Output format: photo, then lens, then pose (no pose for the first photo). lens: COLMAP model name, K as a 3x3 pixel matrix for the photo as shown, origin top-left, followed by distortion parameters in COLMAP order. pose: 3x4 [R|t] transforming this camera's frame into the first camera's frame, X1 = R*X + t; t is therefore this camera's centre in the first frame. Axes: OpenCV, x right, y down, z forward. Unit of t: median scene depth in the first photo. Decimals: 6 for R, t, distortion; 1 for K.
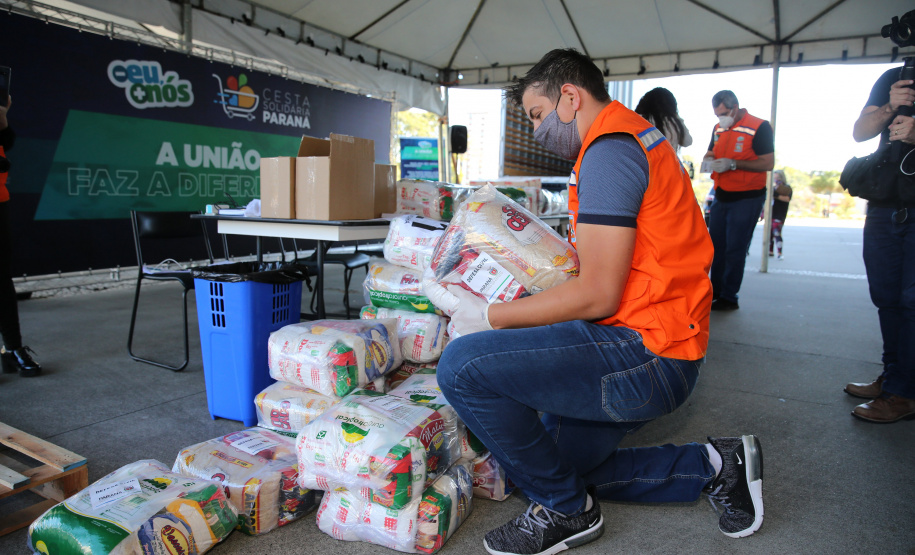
lens RADIAL K [[655.7, 0, 448.9], [0, 655.7, 280.6], [0, 0, 1]] dist [-0.014382, 0.021208]
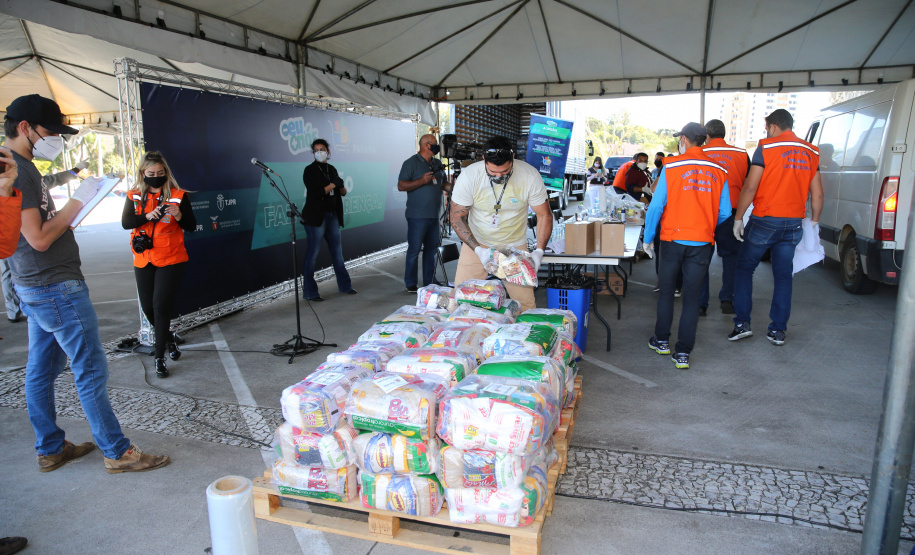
lens RADIAL K [[655.7, 0, 461.5], [0, 655.7, 281.8], [0, 0, 1]] dist [-0.014382, 0.021208]
pose [[0.971087, -0.084340, 0.223330, -0.398975], [0.072986, 0.995608, 0.058629, -0.057581], [-0.227294, -0.040634, 0.972978, -0.286756]]
